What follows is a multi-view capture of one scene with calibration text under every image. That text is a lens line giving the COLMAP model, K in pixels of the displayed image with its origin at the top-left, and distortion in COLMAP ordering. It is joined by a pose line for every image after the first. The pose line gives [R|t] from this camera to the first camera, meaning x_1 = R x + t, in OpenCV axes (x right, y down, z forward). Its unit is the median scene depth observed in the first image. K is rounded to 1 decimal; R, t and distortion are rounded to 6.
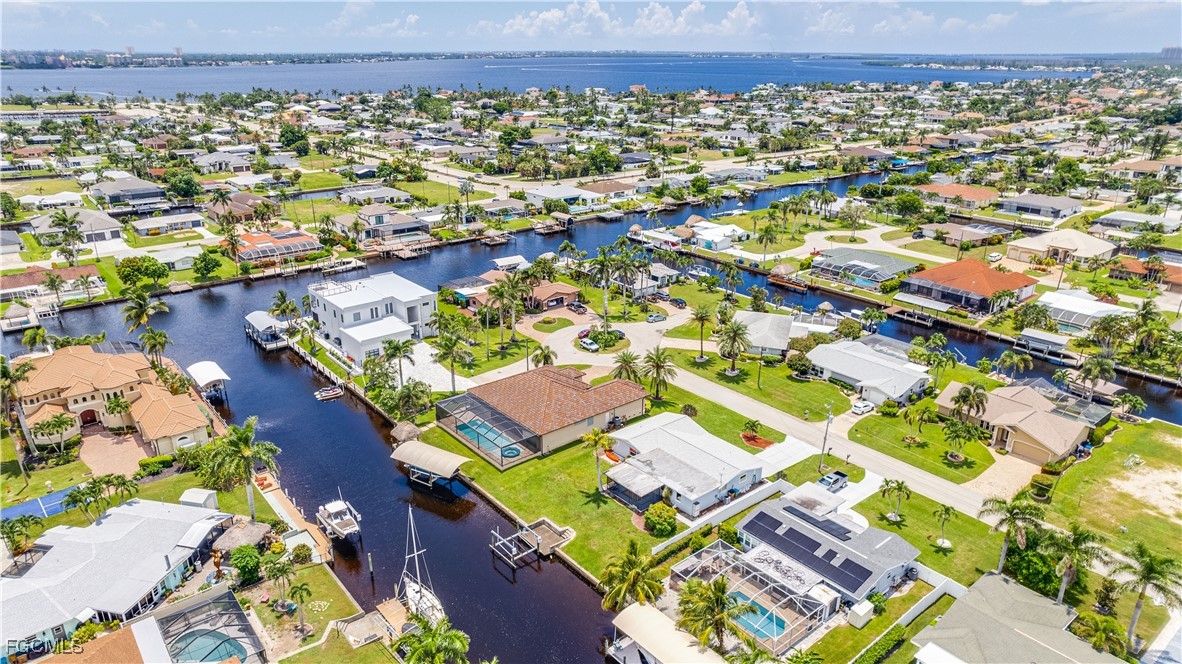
lens RADIAL K [[752.5, 0, 586.7], [0, 752.5, 332.5], [0, 0, 1]] dist [-0.042972, 0.059375]
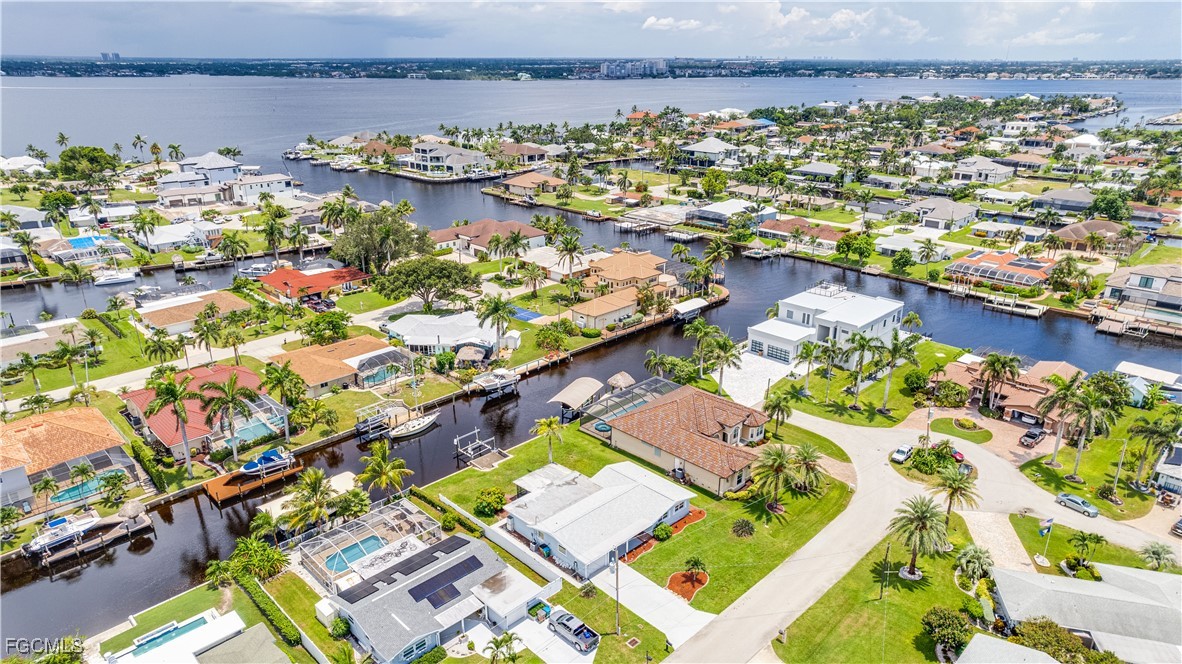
lens RADIAL K [[765.7, 0, 595.0], [0, 765.7, 335.5], [0, 0, 1]] dist [-0.051136, 0.067968]
pose [[0.091990, 0.342322, -0.935069, 0.607482], [-0.355434, 0.888478, 0.290298, -0.187747], [0.930164, 0.305651, 0.203404, 0.500028]]
